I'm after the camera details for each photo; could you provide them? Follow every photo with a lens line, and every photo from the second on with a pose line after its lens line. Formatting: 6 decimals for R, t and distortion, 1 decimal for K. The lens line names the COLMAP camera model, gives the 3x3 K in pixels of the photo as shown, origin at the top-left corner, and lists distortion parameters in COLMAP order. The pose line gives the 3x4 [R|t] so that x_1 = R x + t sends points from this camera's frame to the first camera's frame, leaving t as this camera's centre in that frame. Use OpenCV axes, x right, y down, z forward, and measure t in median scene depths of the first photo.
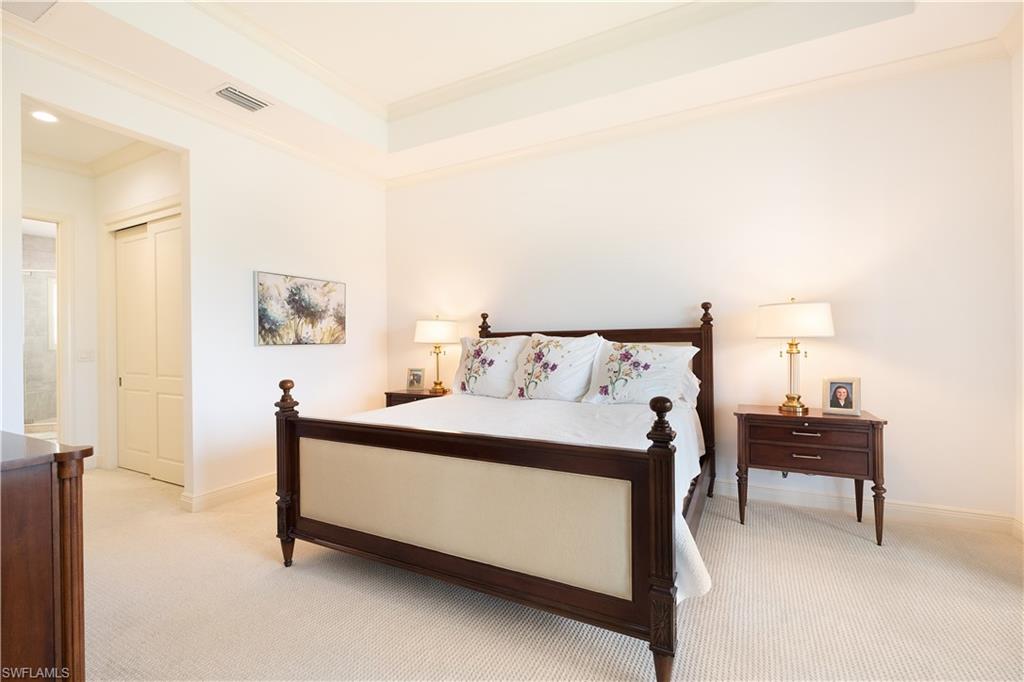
lens RADIAL K [[443.1, 0, 510.2], [0, 443.1, 338.7], [0, 0, 1]] dist [0.000573, -0.001378]
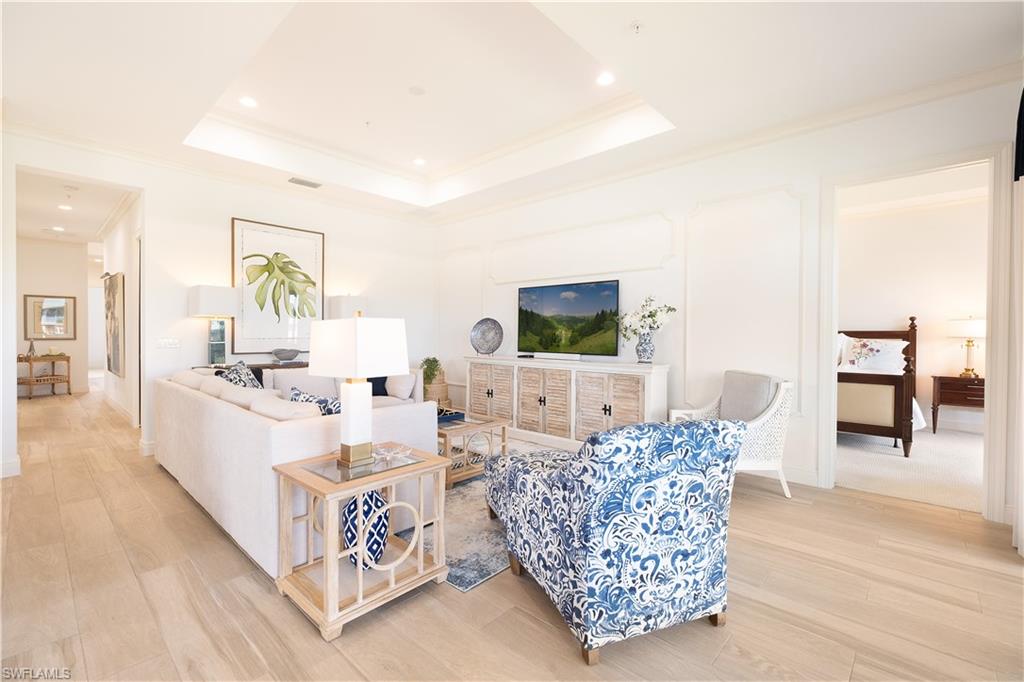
lens RADIAL K [[451.6, 0, 512.0], [0, 451.6, 341.0], [0, 0, 1]] dist [0.000135, -0.000050]
pose [[0.969429, 0.021887, -0.244393, -0.723802], [-0.017583, 0.999650, 0.019780, 0.008132], [0.244741, -0.014878, 0.969474, -1.240554]]
